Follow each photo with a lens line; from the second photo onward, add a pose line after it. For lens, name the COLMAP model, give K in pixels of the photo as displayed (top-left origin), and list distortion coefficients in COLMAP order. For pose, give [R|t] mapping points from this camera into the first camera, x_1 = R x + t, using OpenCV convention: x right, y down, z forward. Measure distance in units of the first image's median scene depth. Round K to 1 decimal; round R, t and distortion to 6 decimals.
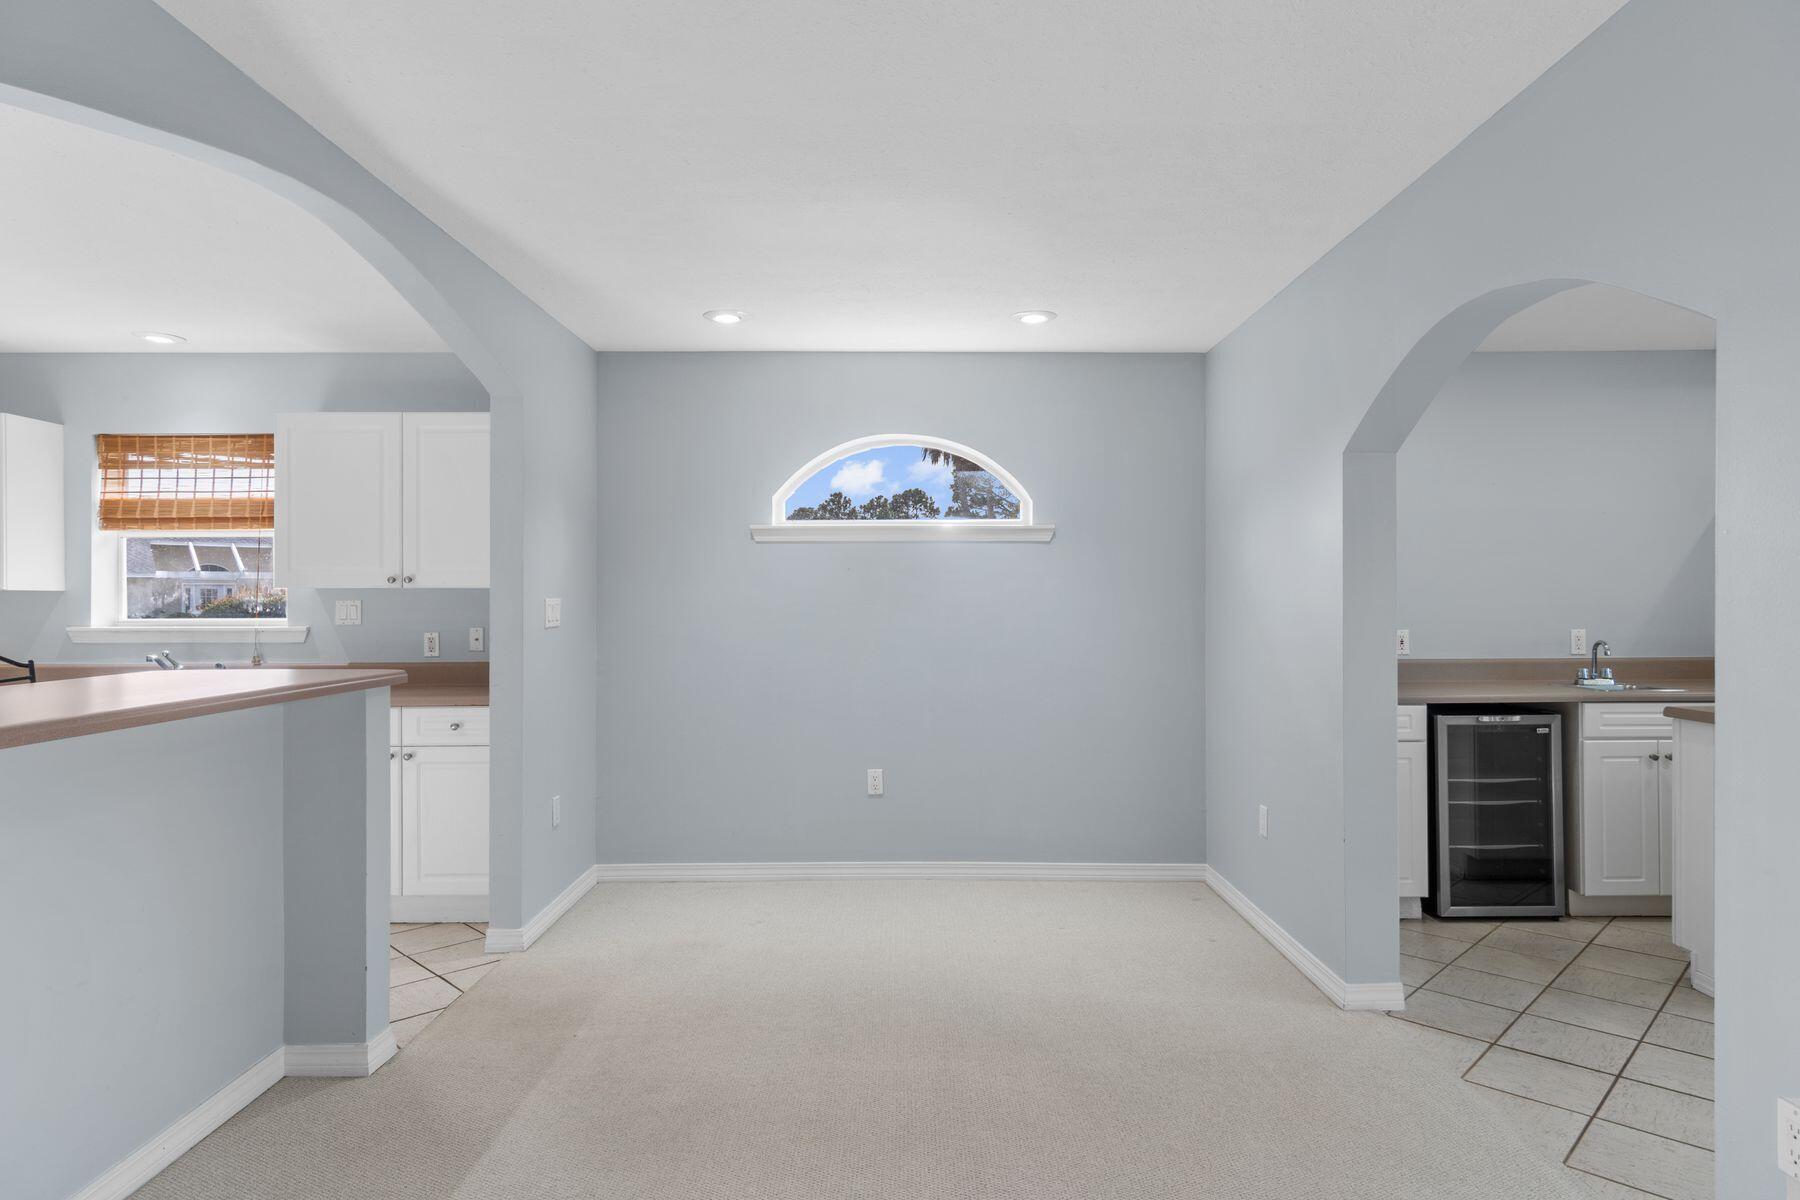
lens RADIAL K [[963.0, 0, 890.7], [0, 963.0, 600.8], [0, 0, 1]] dist [-0.001768, -0.001021]
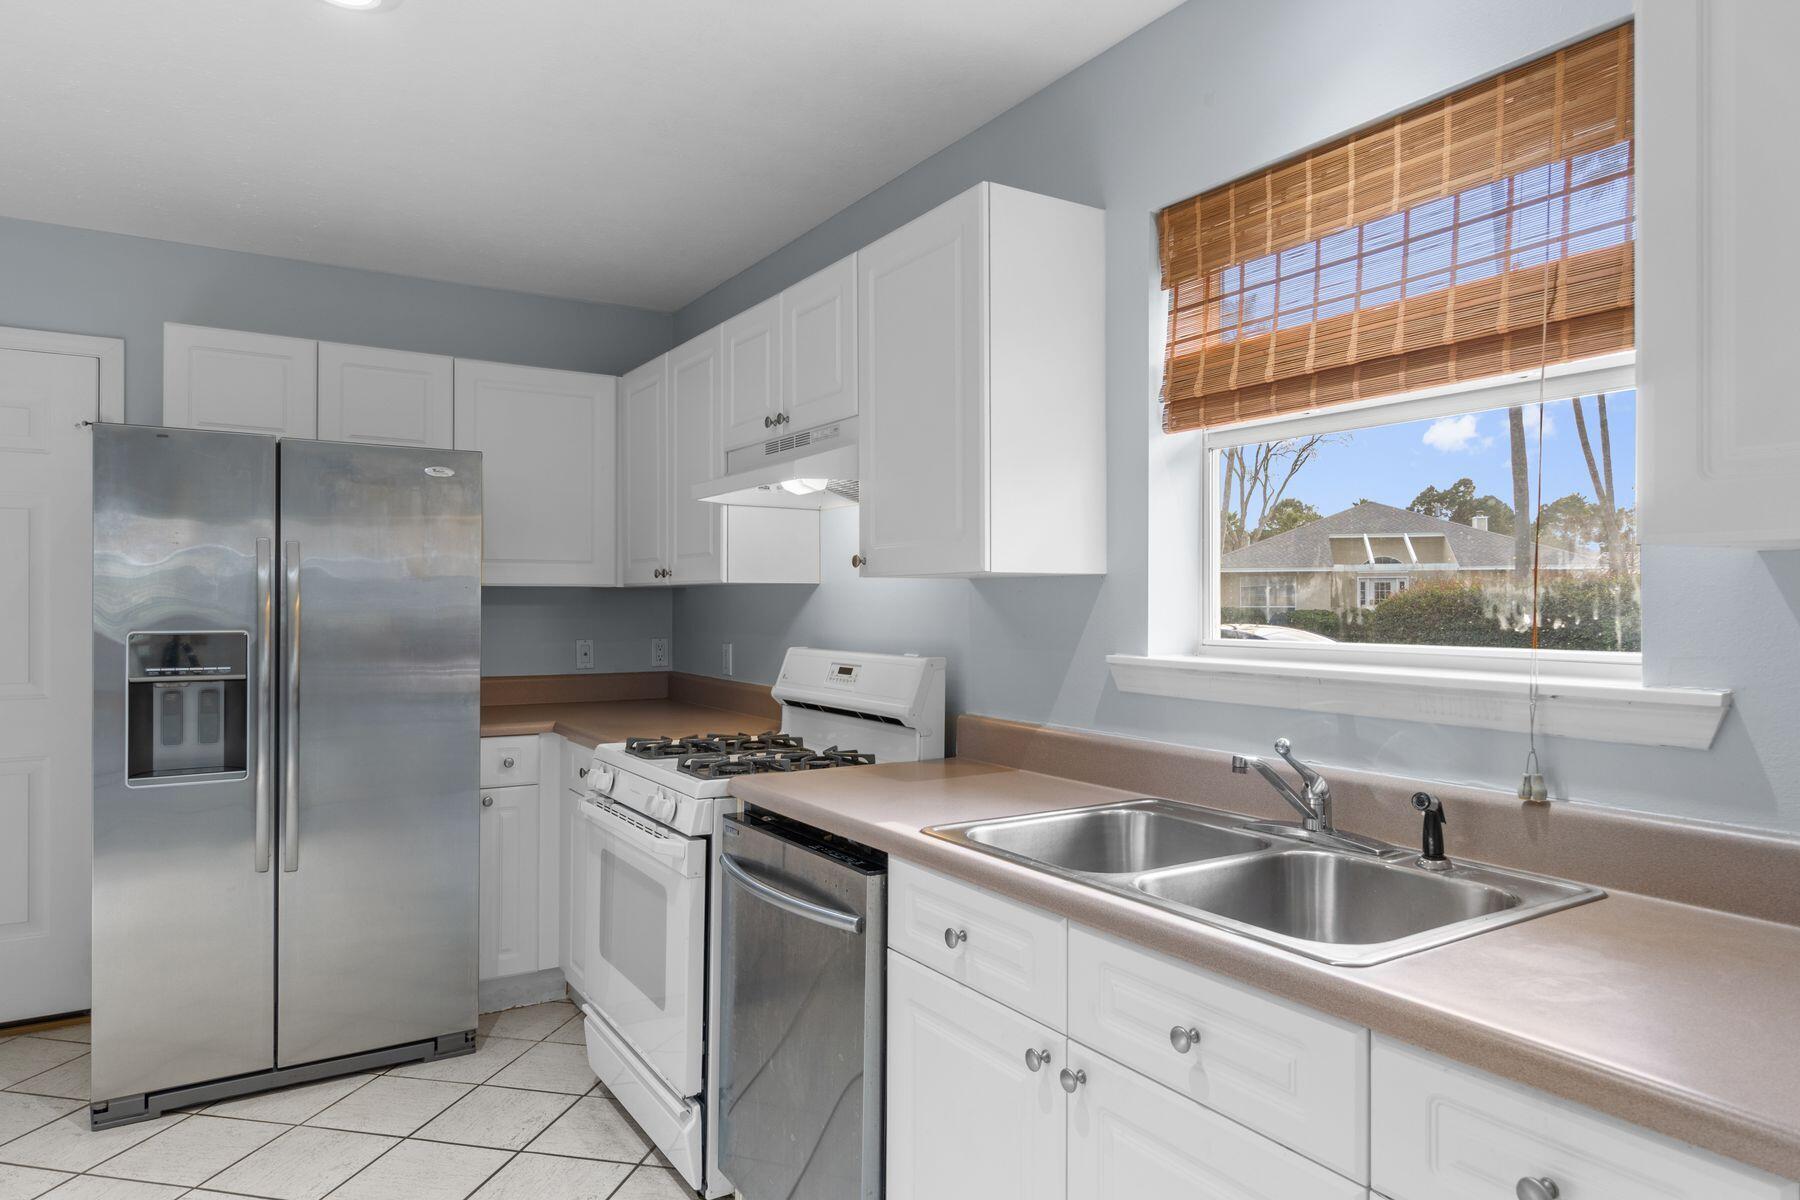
lens RADIAL K [[1136.5, 0, 884.0], [0, 1136.5, 592.1], [0, 0, 1]] dist [-0.000065, -0.000583]
pose [[0.514951, -0.001918, -0.857218, -0.453917], [-0.000089, 0.999997, -0.002291, -0.000312], [0.857220, 0.001256, 0.514949, 0.633706]]
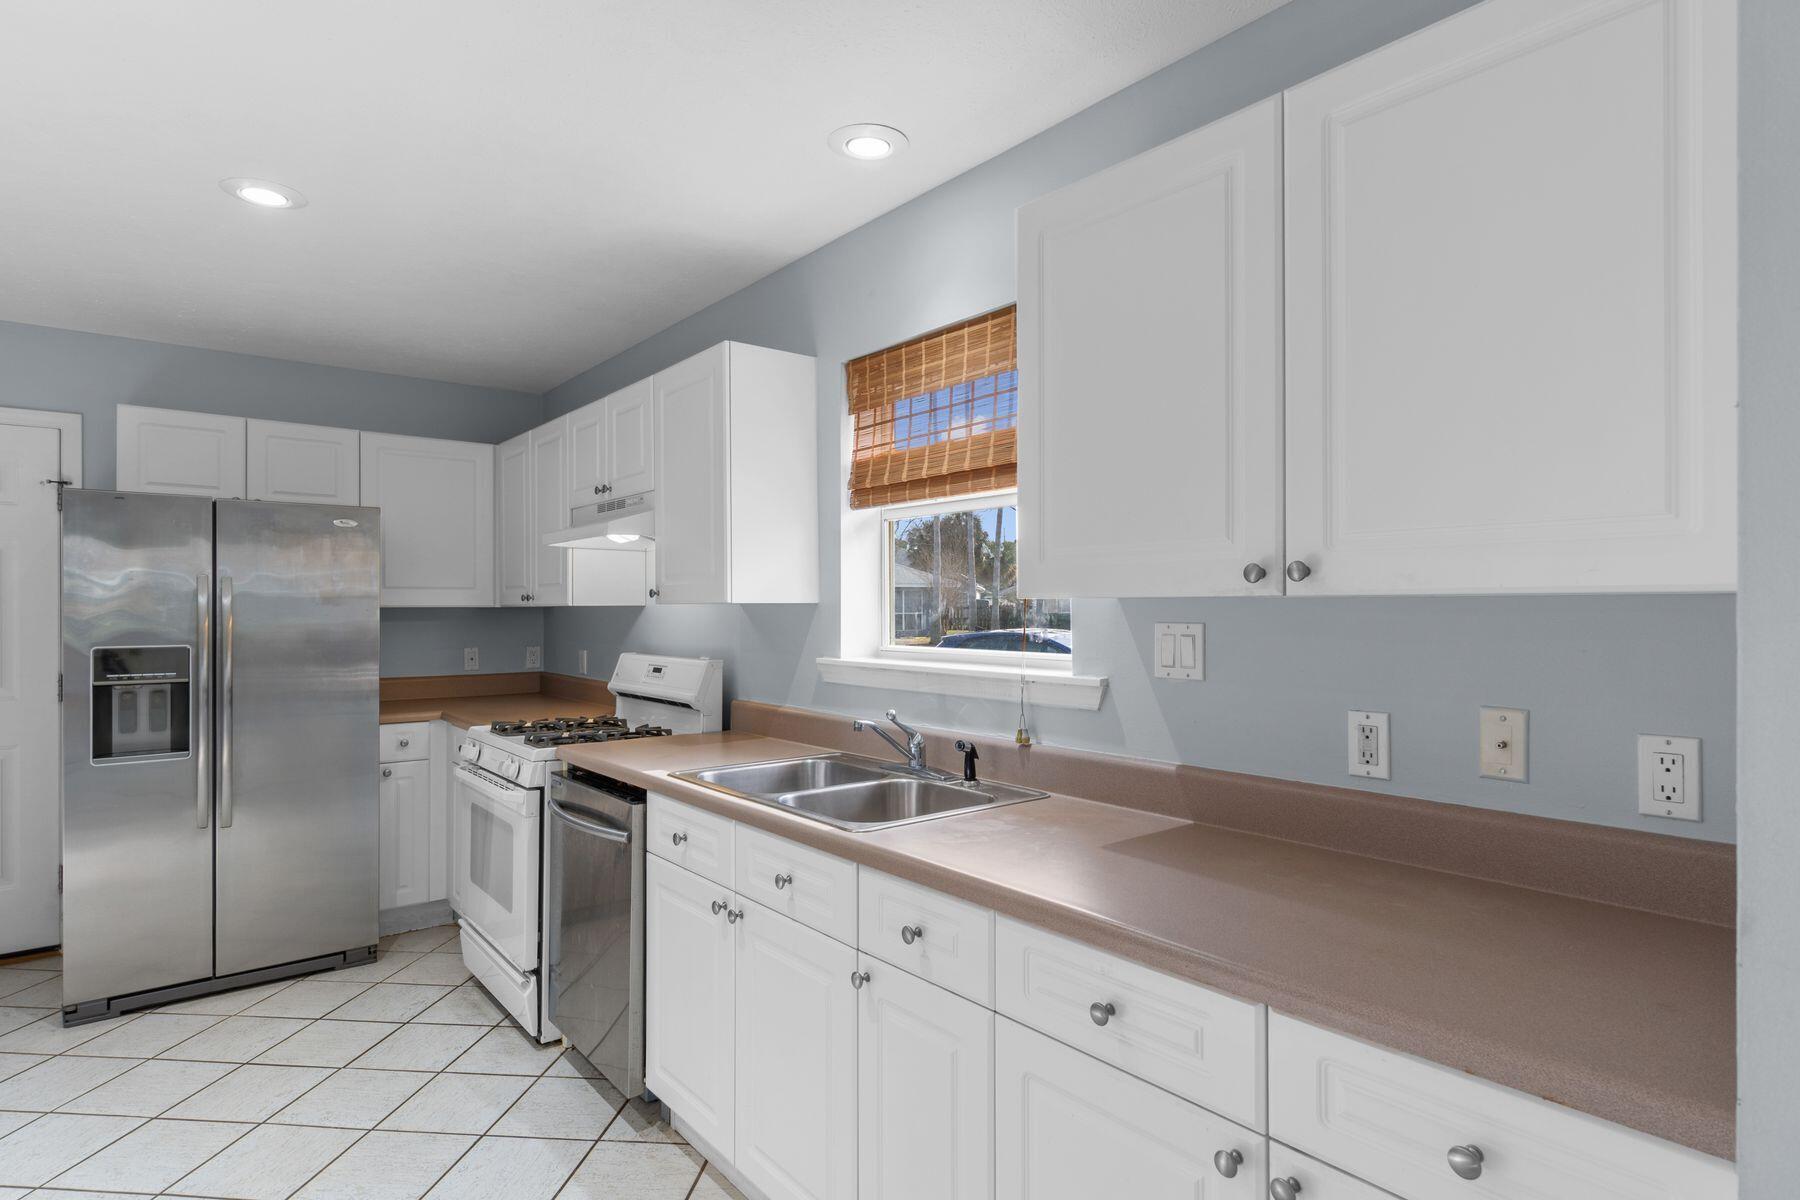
lens RADIAL K [[963.0, 0, 890.7], [0, 963.0, 600.8], [0, 0, 1]] dist [-0.001768, -0.001021]
pose [[0.618511, -0.003248, -0.785770, -0.297708], [0.003329, 0.999993, -0.001512, -0.010635], [0.785769, -0.001681, 0.618517, 0.622895]]
